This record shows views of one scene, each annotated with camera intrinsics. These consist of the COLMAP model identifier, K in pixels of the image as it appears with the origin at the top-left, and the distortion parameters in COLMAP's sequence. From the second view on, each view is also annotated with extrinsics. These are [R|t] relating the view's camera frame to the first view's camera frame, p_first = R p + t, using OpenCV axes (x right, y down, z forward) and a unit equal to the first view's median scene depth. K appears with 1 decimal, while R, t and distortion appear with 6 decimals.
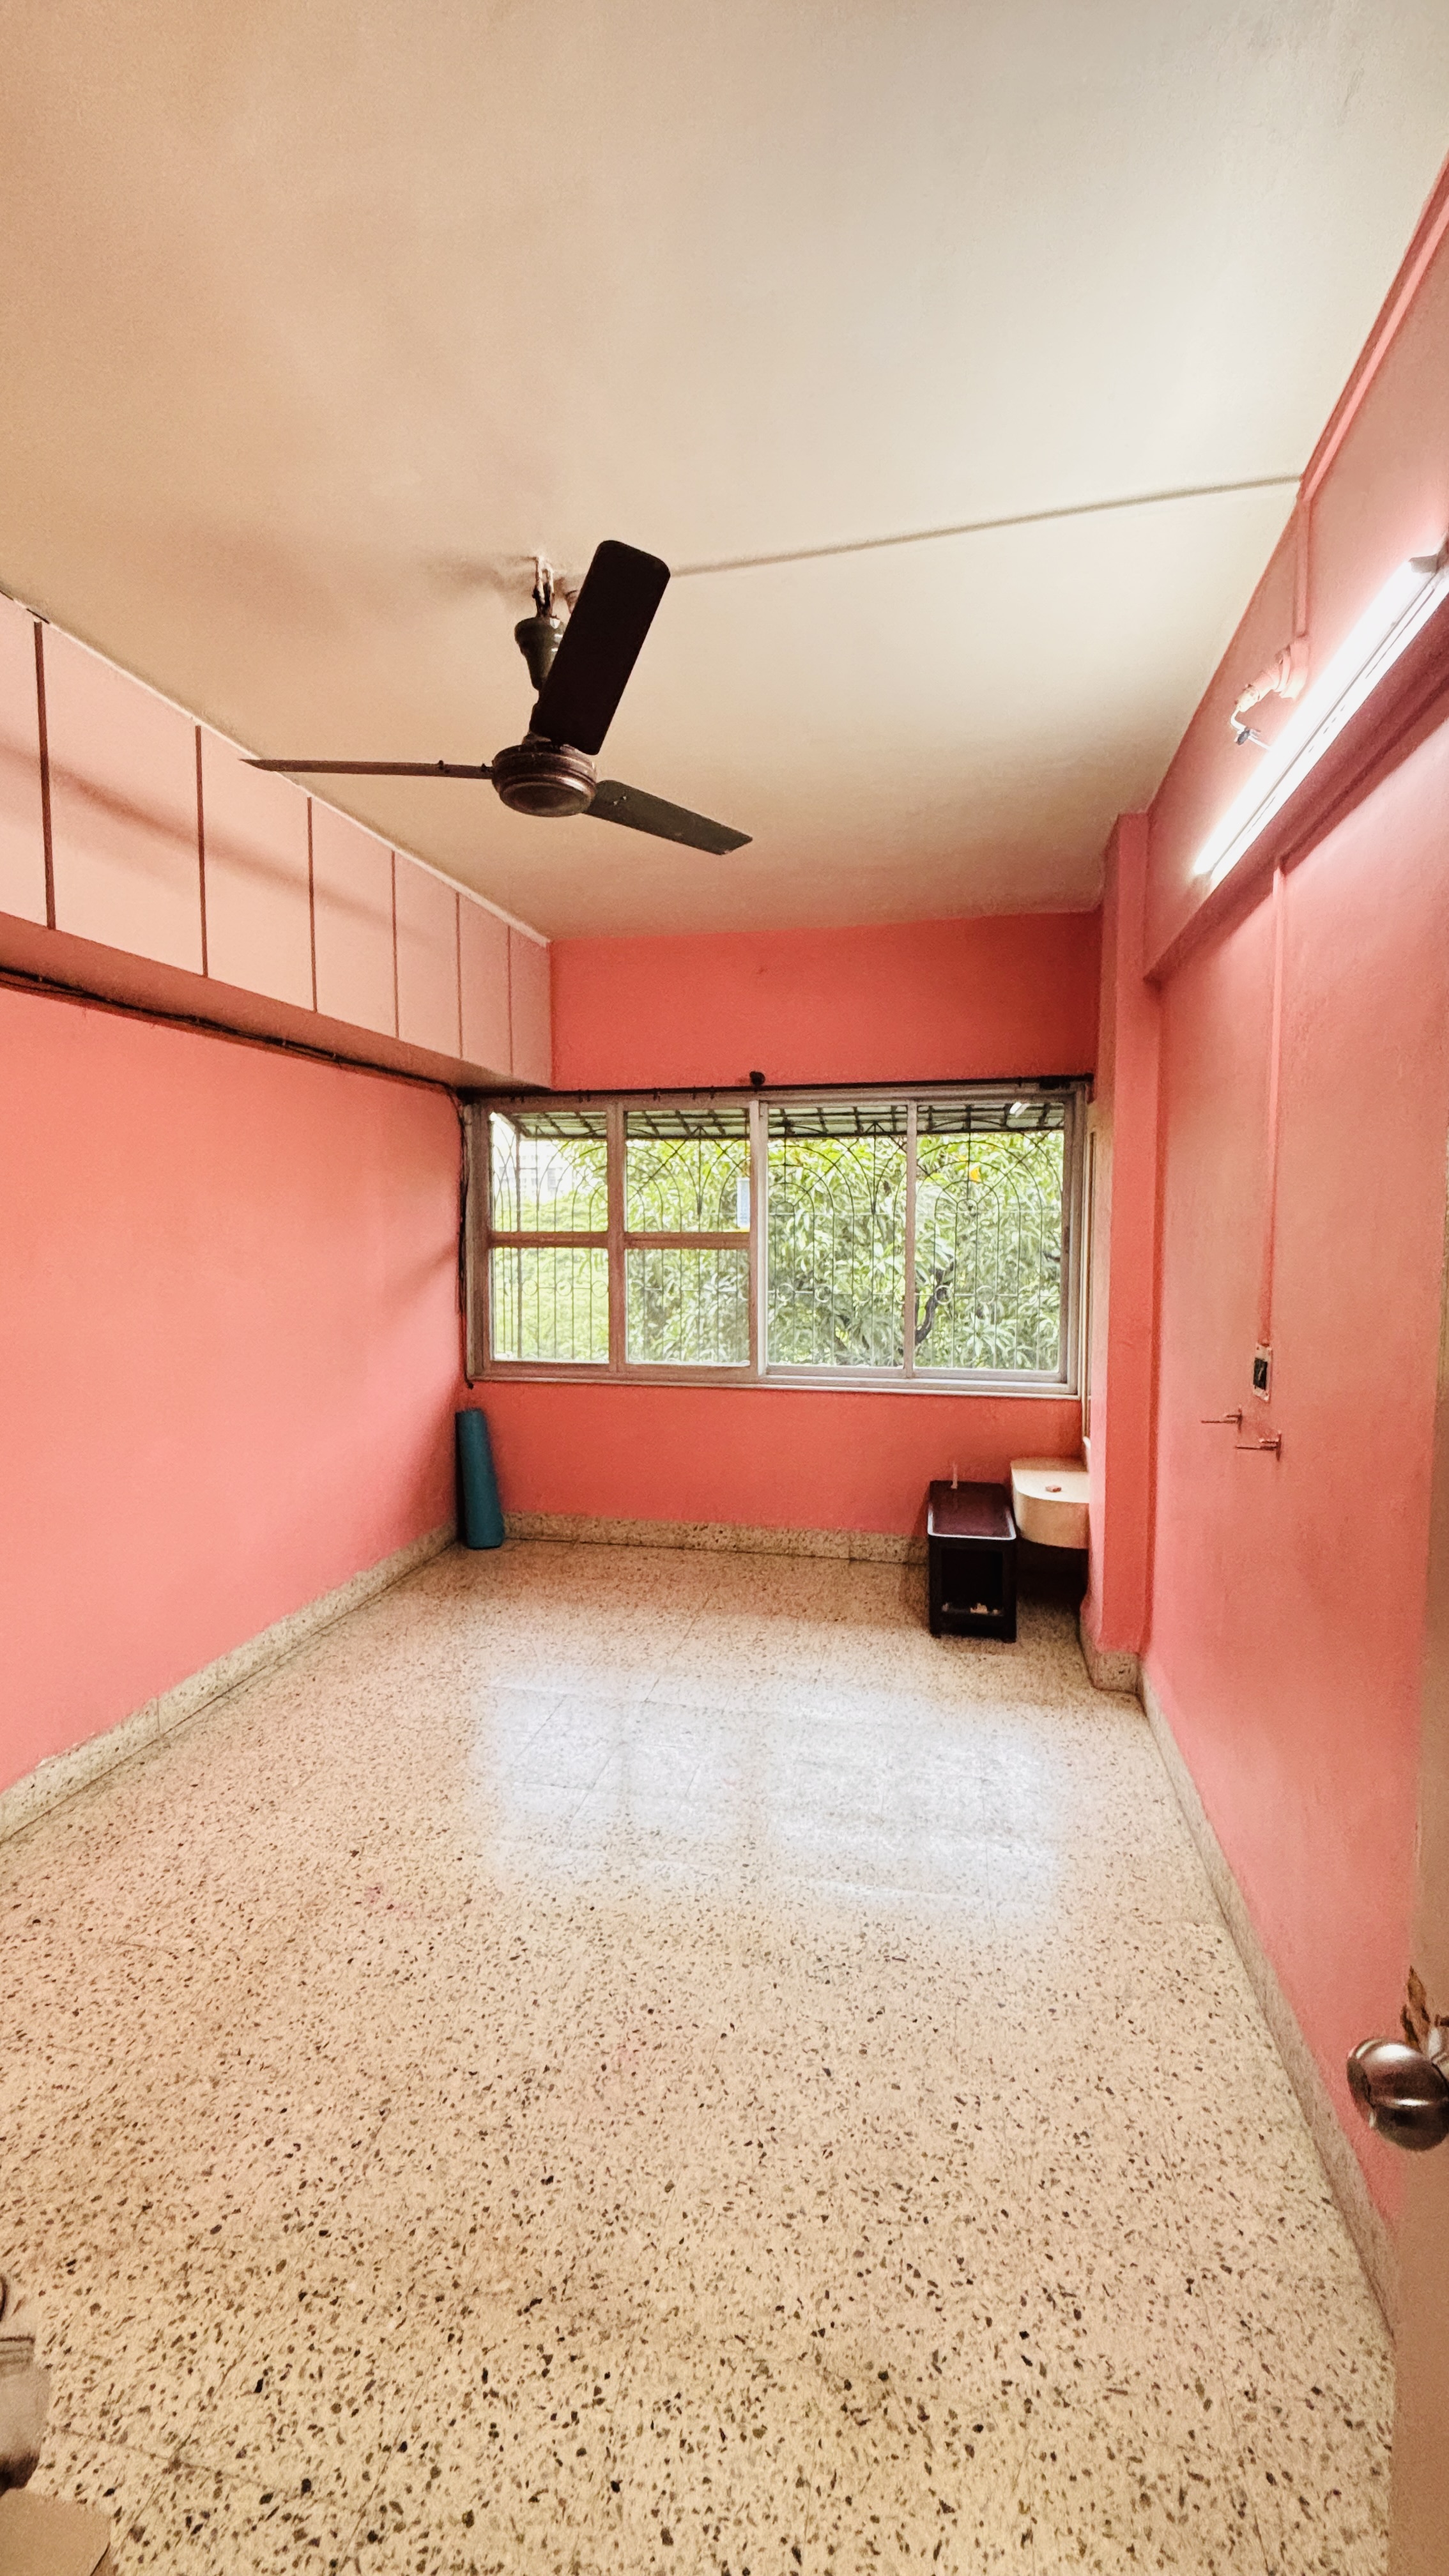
lens RADIAL K [[1057.3, 0, 722.0], [0, 1057.3, 1287.3], [0, 0, 1]] dist [-0.001669, -0.000867]
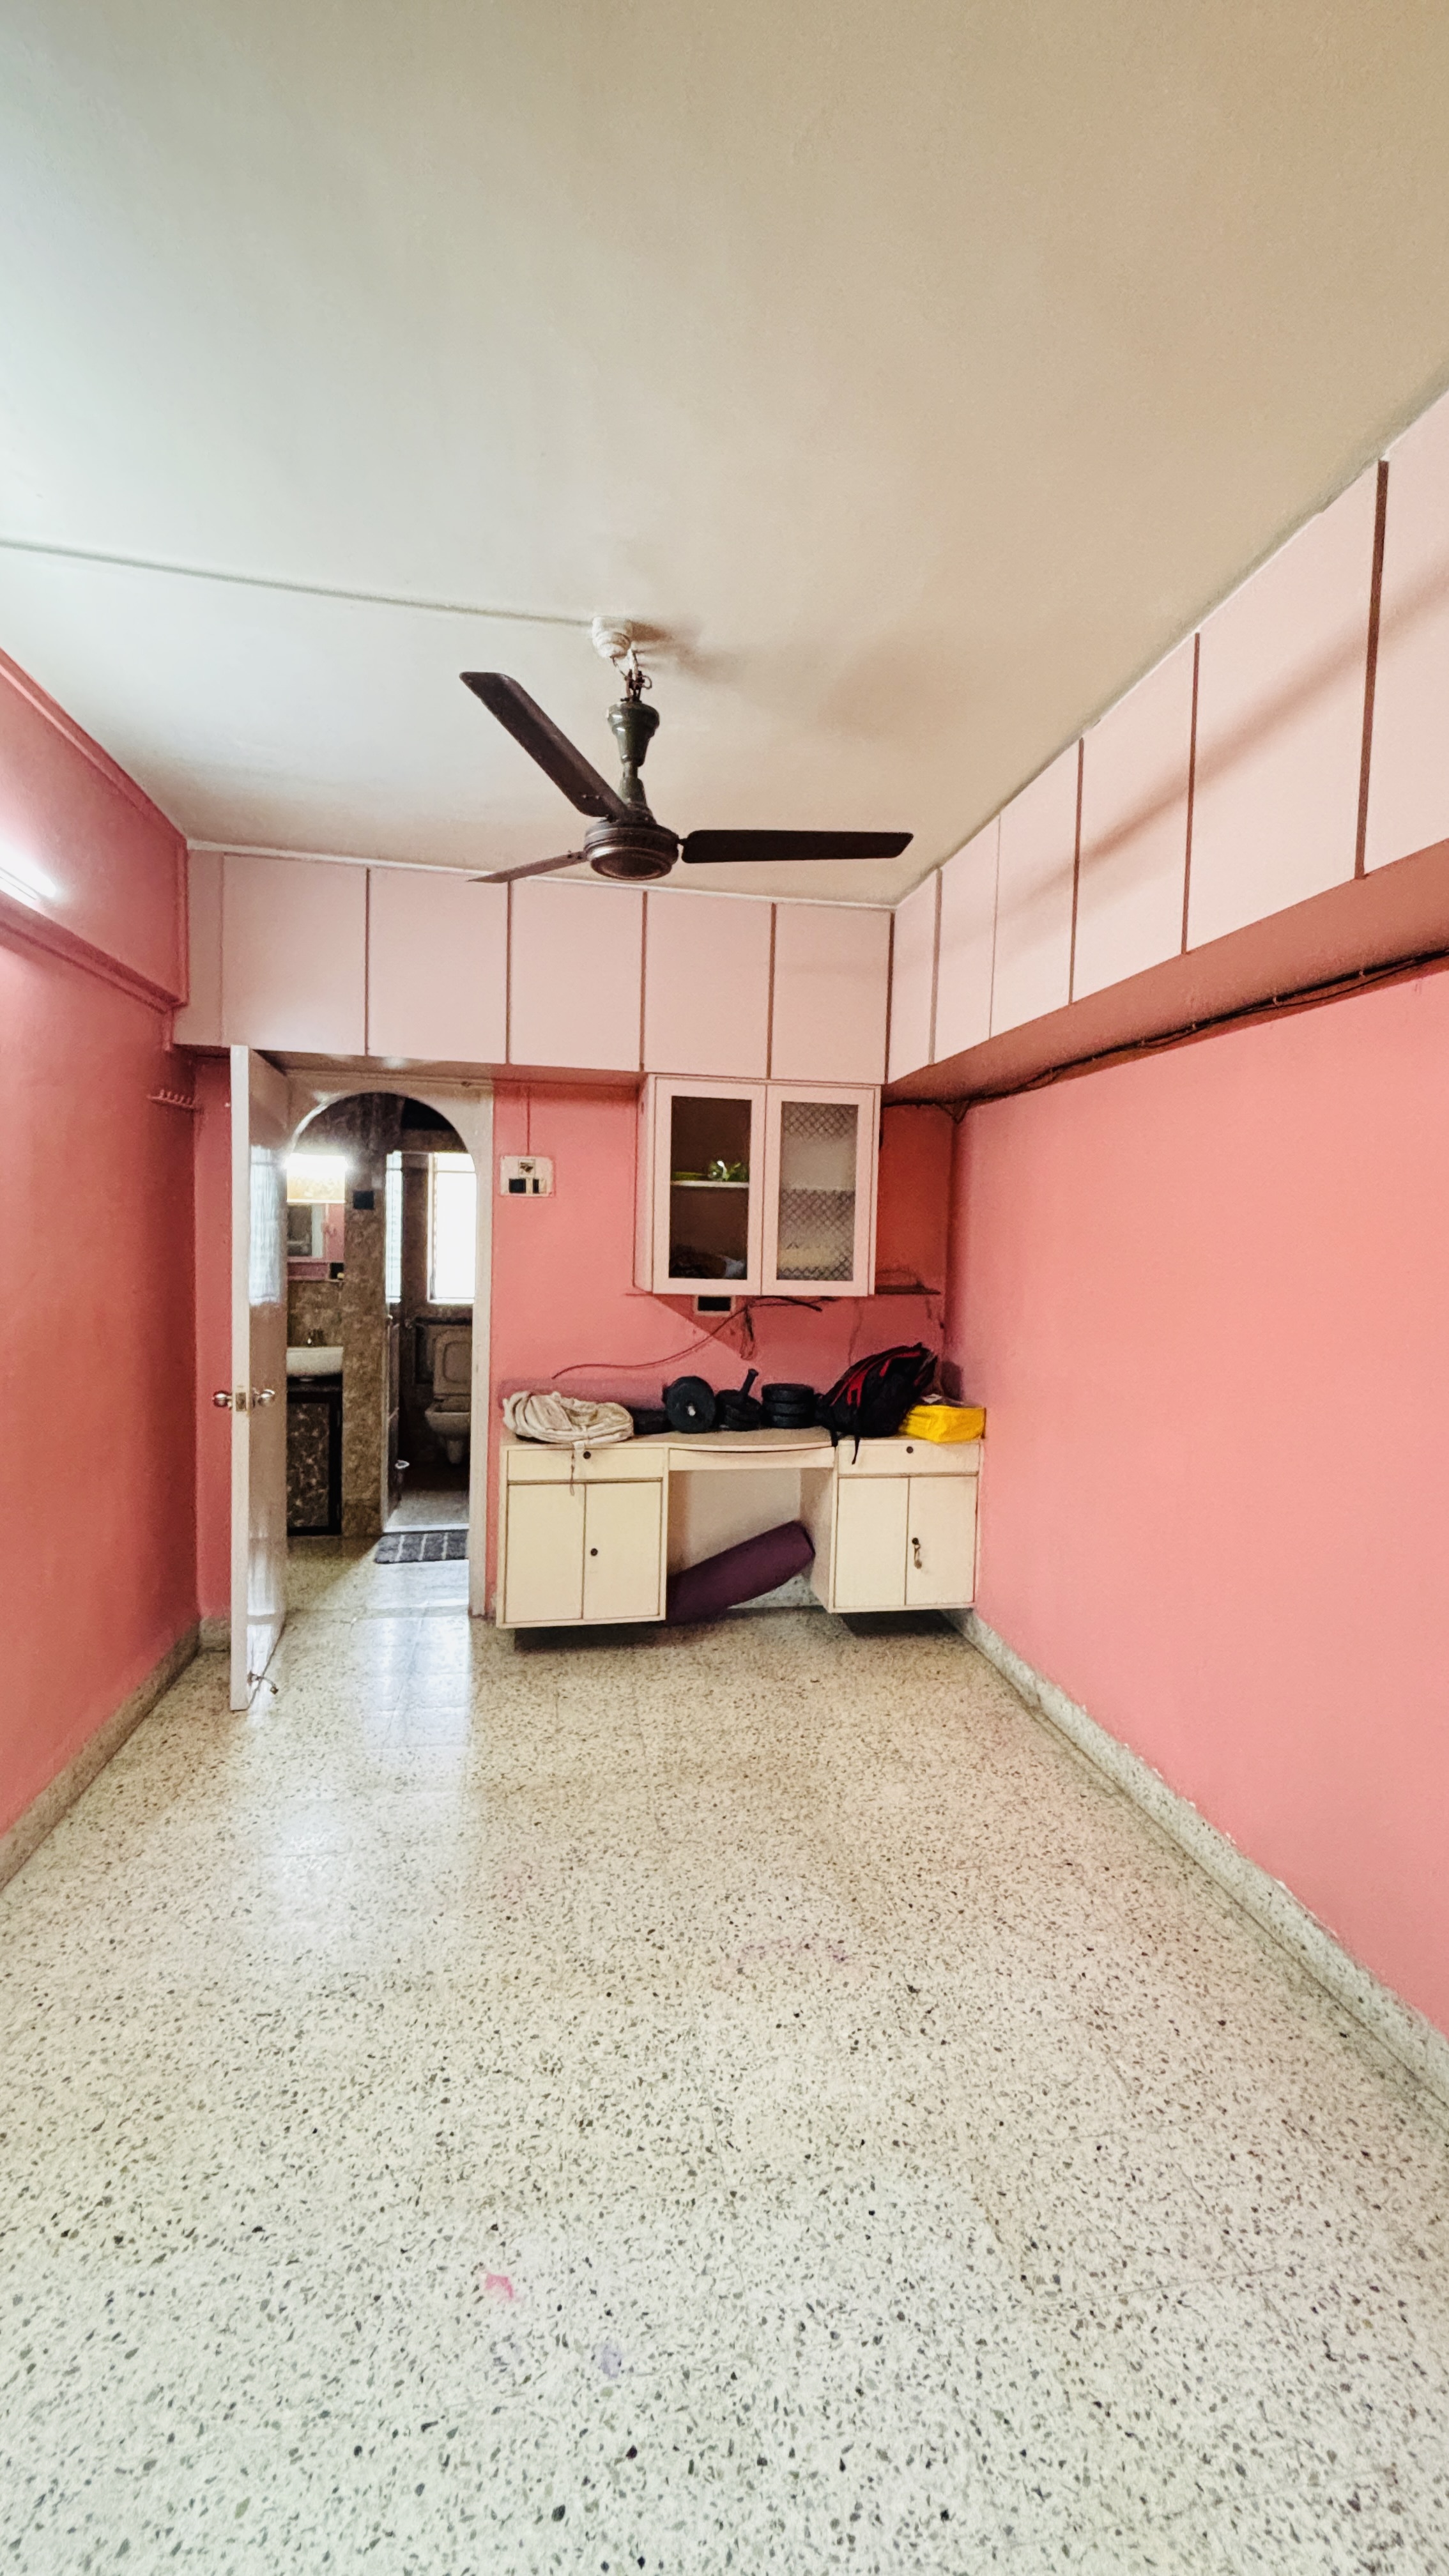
lens RADIAL K [[1057.3, 0, 729.8], [0, 1057.3, 1286.3], [0, 0, 1]] dist [-0.001669, -0.000867]
pose [[-0.928392, -0.001649, -0.371598, 0.120262], [-0.047325, 0.992372, 0.113832, -0.134799], [0.368576, 0.123267, -0.921389, 1.772391]]
